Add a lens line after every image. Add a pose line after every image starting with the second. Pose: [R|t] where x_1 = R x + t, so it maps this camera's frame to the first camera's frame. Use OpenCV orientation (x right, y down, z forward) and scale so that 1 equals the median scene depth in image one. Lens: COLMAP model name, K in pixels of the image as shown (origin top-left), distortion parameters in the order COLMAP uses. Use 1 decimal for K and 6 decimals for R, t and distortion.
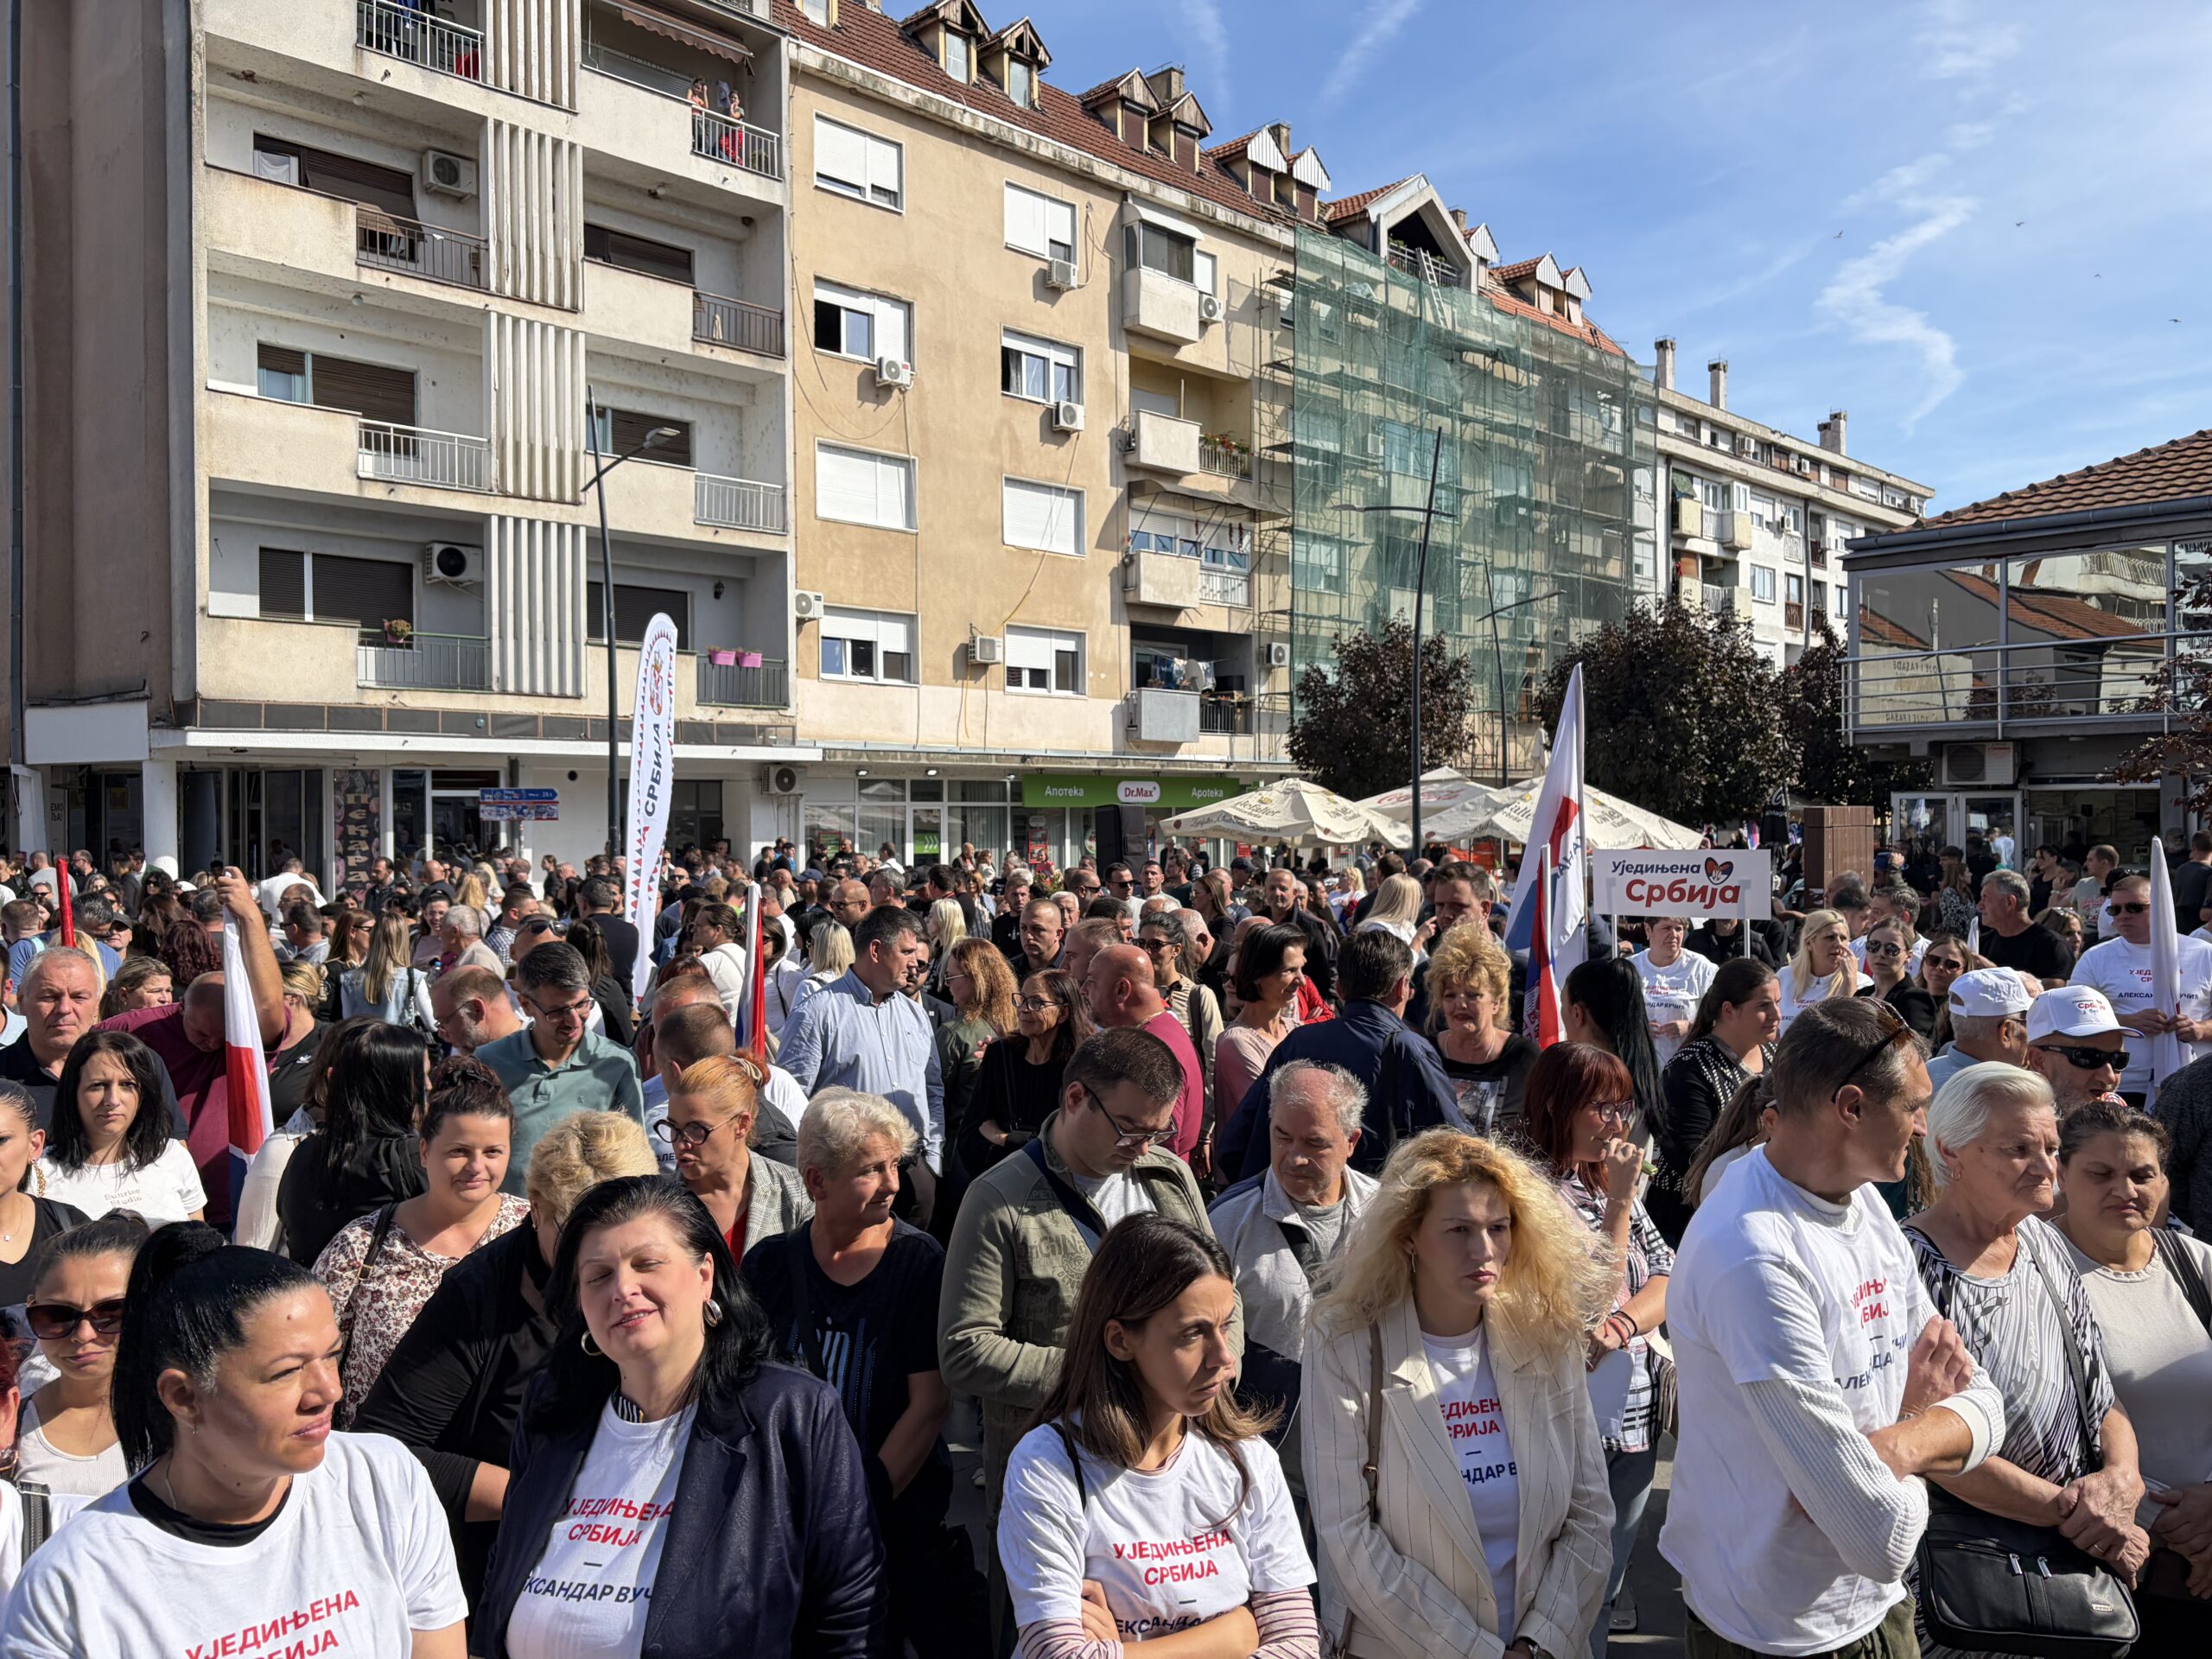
lens RADIAL K [[1648.5, 0, 1114.1], [0, 1648.5, 841.9], [0, 0, 1]] dist [0.060860, -0.007728]
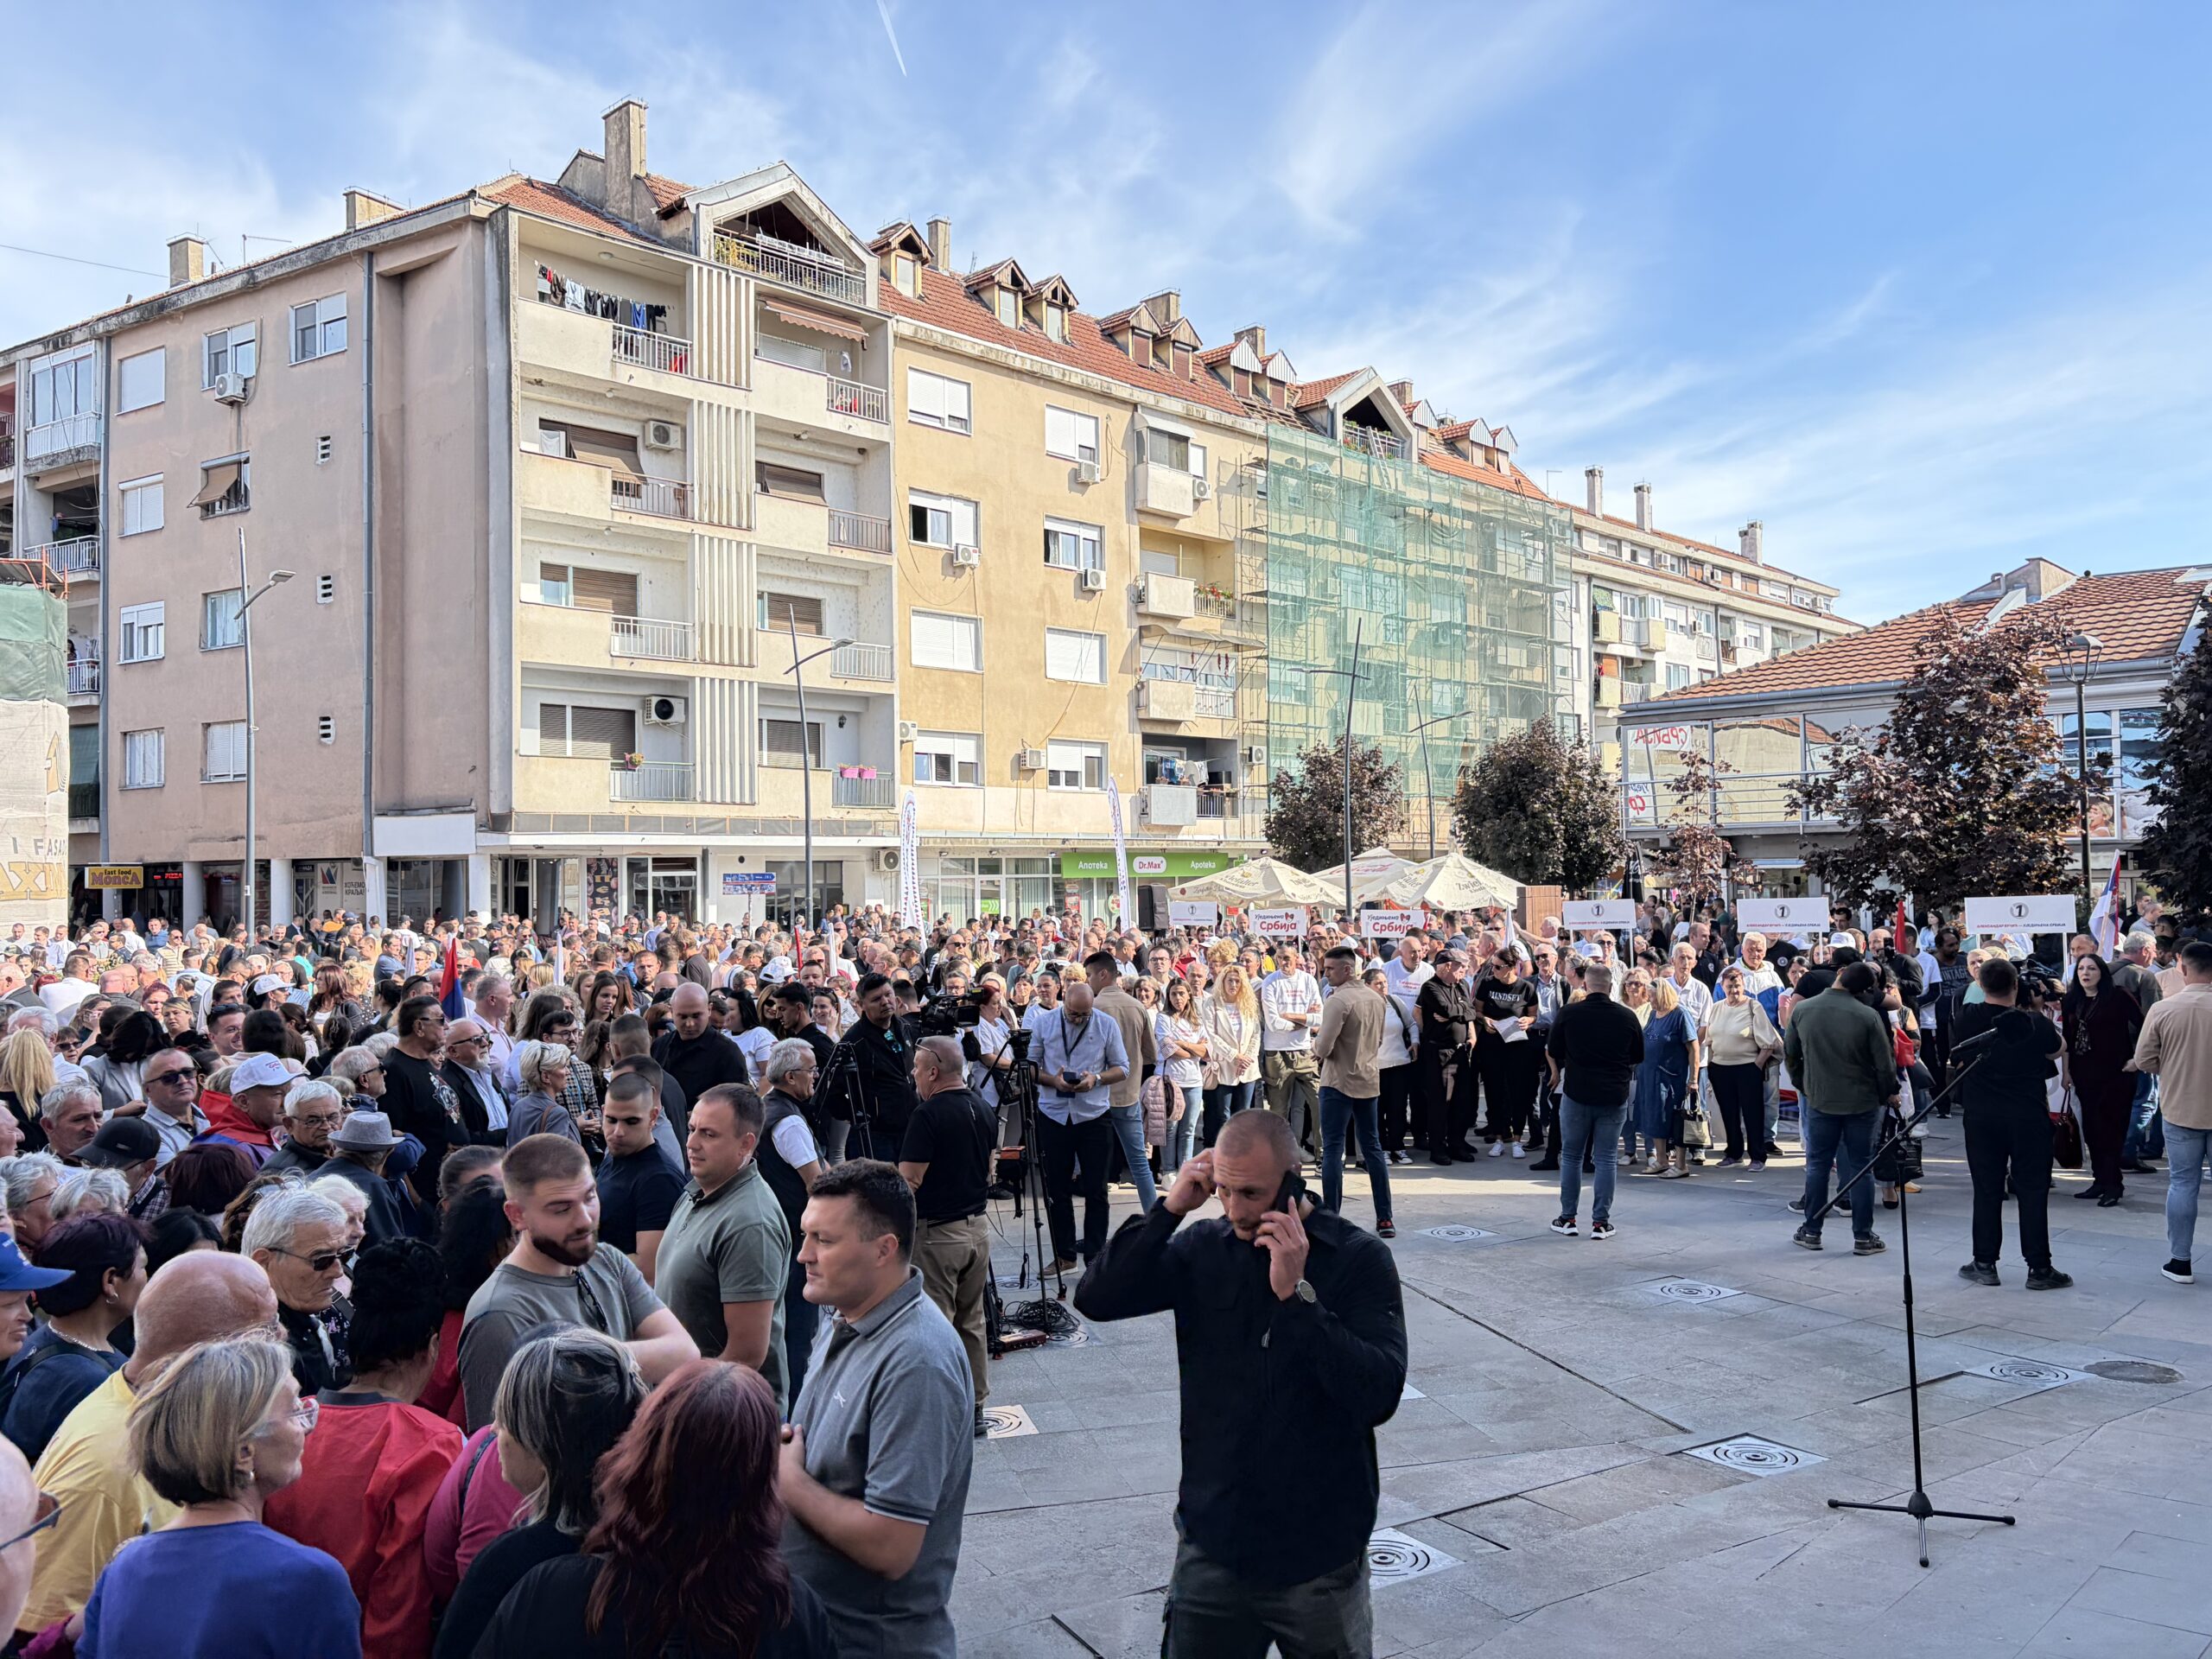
lens RADIAL K [[1648.5, 0, 1104.3], [0, 1648.5, 817.9], [0, 0, 1]] dist [0.060860, -0.007728]
pose [[0.999979, -0.005747, -0.003123, -0.018006], [0.005584, 0.998733, -0.050021, -0.003310], [0.003406, 0.050003, 0.998743, -0.312891]]
